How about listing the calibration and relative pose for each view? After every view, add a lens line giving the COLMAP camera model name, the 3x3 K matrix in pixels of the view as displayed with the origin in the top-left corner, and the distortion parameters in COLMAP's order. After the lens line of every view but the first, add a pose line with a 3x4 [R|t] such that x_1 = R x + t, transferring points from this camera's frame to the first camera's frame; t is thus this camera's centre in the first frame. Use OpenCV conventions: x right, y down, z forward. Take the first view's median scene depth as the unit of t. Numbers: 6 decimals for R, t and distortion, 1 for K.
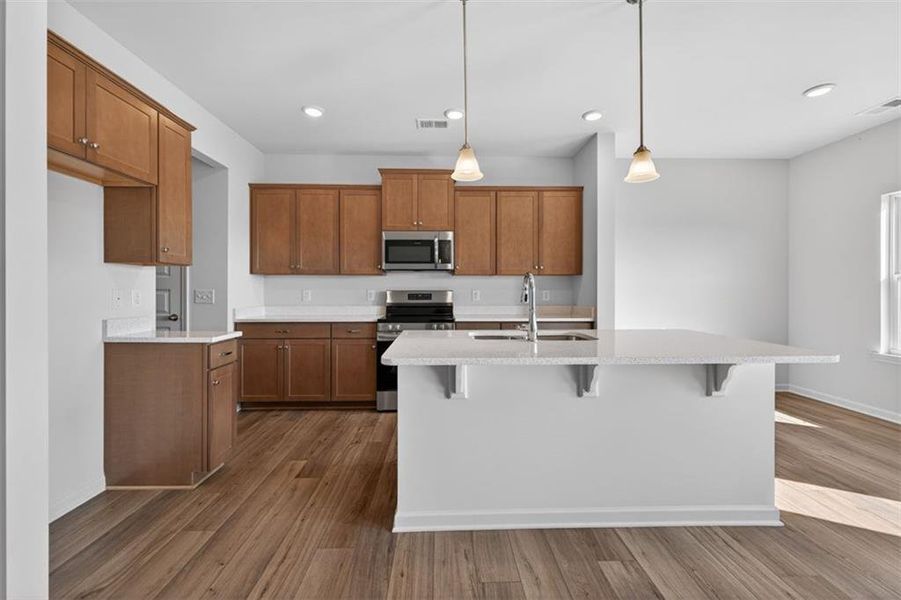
lens RADIAL K [[376.4, 0, 448.3], [0, 376.4, 296.0], [0, 0, 1]] dist [0.008318, -0.001990]
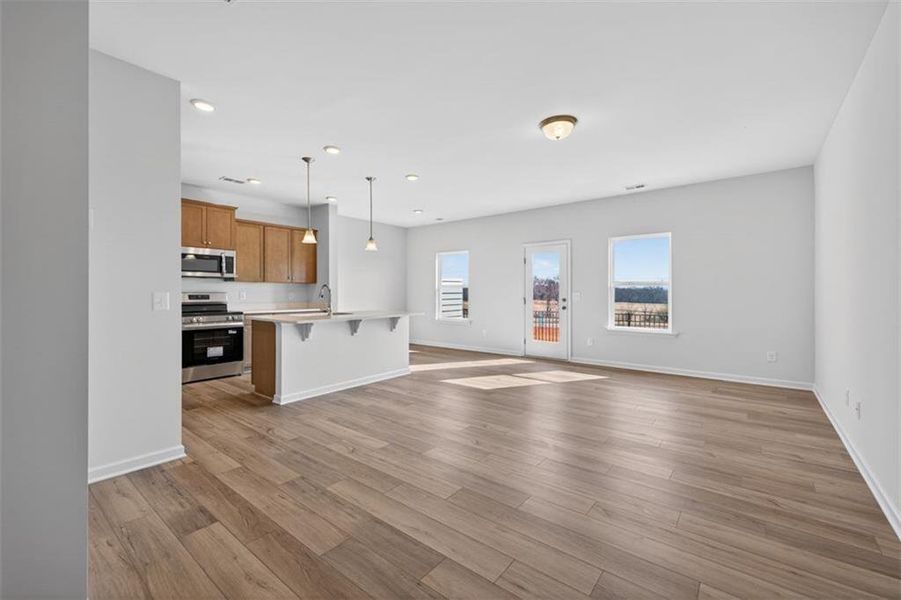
lens RADIAL K [[376.4, 0, 457.7], [0, 376.4, 293.5], [0, 0, 1]] dist [0.008318, -0.001990]
pose [[0.628768, 0.003190, 0.777587, -0.569942], [0.008443, 0.999905, -0.010929, 0.012222], [-0.777547, 0.013437, 0.628681, -0.549011]]
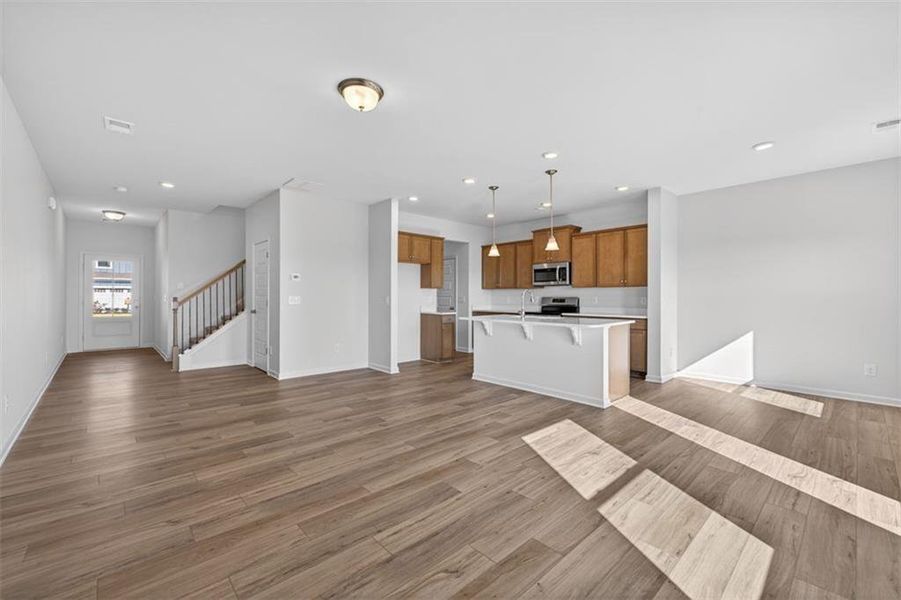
lens RADIAL K [[376.4, 0, 449.5], [0, 376.4, 304.7], [0, 0, 1]] dist [0.008318, -0.001990]
pose [[0.658067, 0.015013, -0.752810, 0.943004], [-0.012955, 0.999879, 0.008616, 0.012875], [0.752848, 0.004082, 0.658182, -0.514482]]
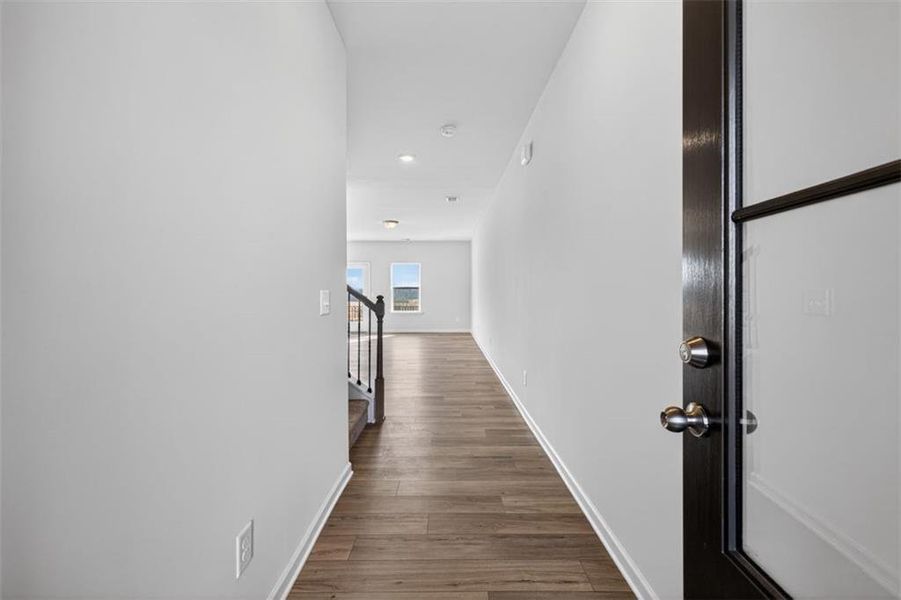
lens RADIAL K [[376.4, 0, 447.9], [0, 376.4, 295.8], [0, 0, 1]] dist [0.008318, -0.001990]
pose [[0.011538, -0.002344, 0.999931, -1.734400], [0.011929, 0.999926, 0.002206, 0.020103], [-0.999862, 0.011903, 0.011565, -0.526683]]
